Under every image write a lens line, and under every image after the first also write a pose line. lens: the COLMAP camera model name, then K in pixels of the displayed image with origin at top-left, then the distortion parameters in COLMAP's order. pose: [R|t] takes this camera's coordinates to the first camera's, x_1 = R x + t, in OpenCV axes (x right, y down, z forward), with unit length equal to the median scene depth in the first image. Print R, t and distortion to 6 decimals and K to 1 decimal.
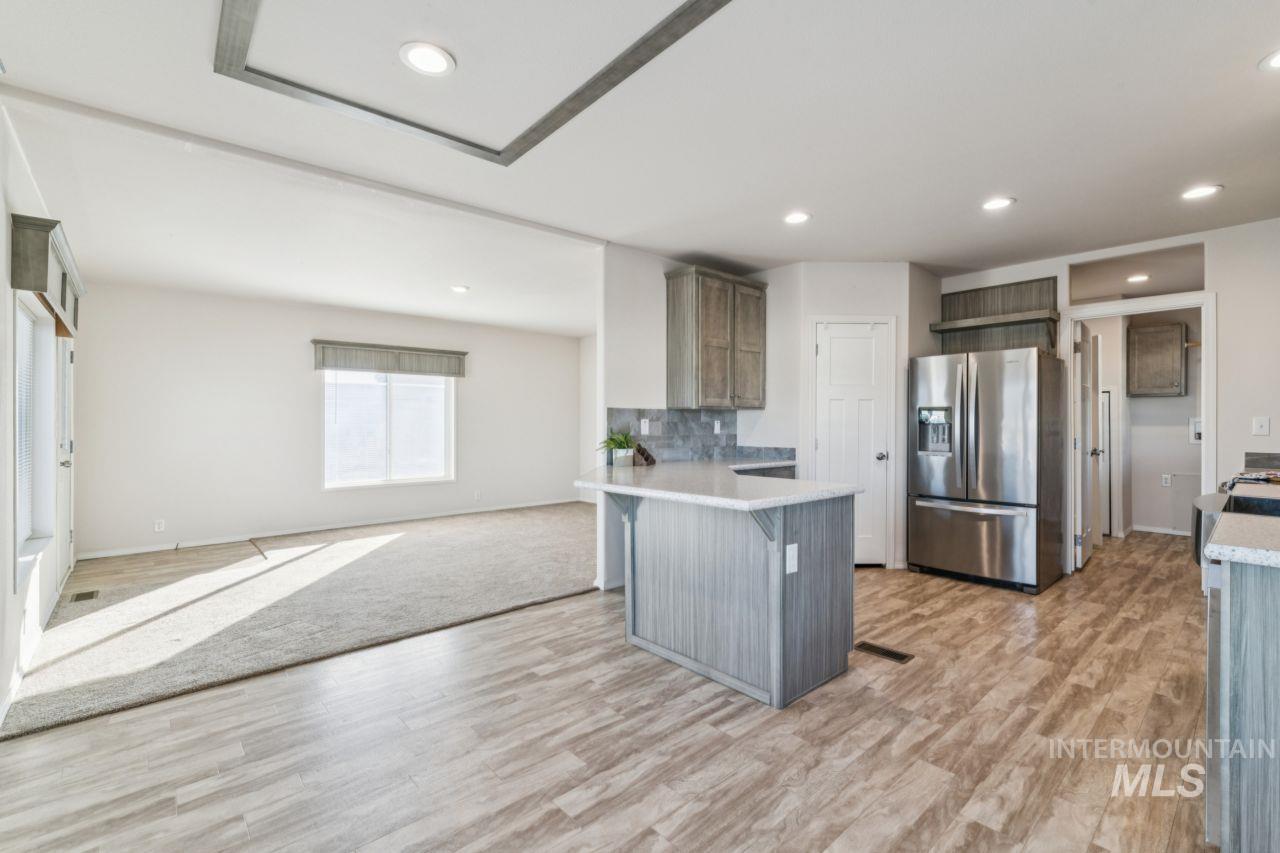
lens RADIAL K [[548.9, 0, 637.6], [0, 548.9, 426.7], [0, 0, 1]] dist [-0.012701, 0.000043]
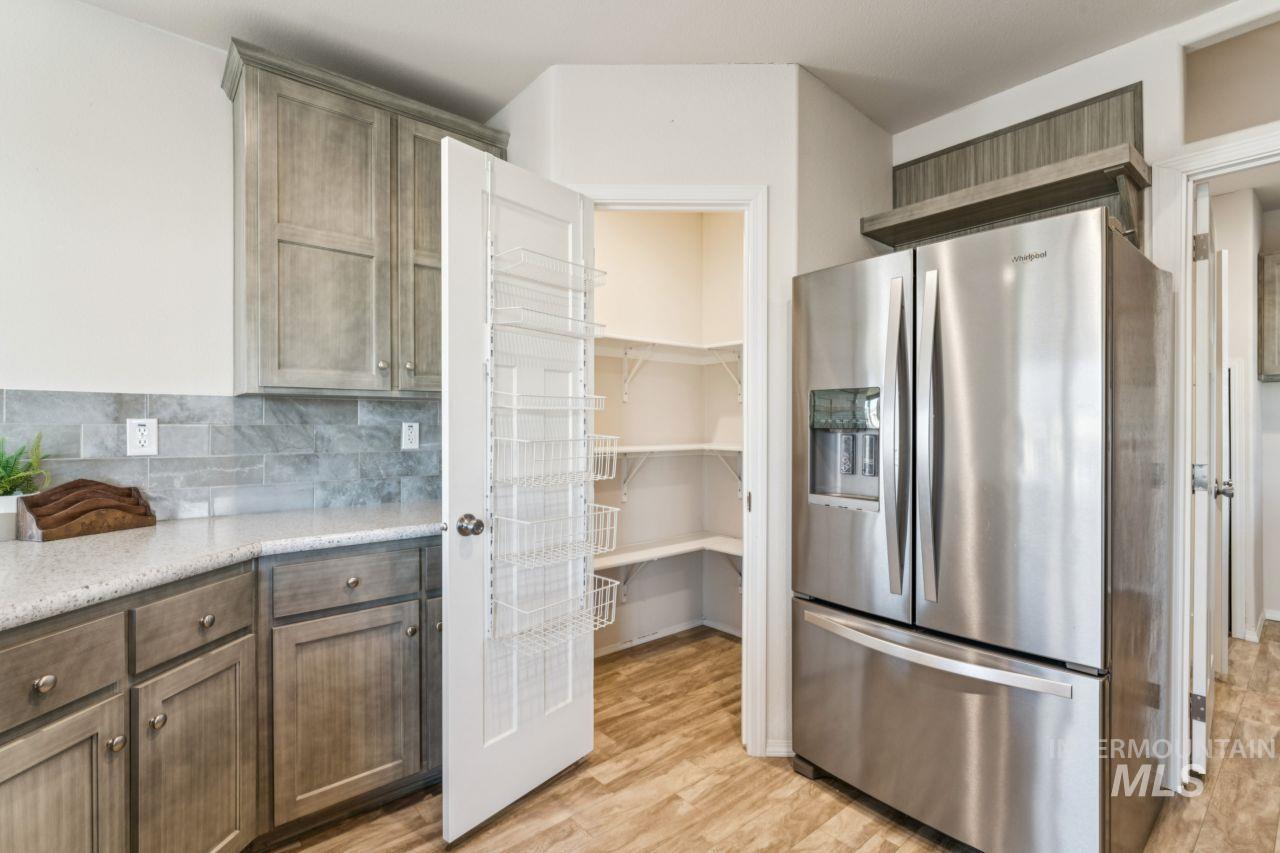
lens RADIAL K [[571.0, 0, 644.5], [0, 571.0, 422.5], [0, 0, 1]] dist [-0.007646, 0.002753]
pose [[0.999661, 0.000933, -0.026022, 0.407388], [-0.001225, 0.999936, -0.011211, -0.006040], [0.026010, 0.011239, 0.999598, 0.569013]]
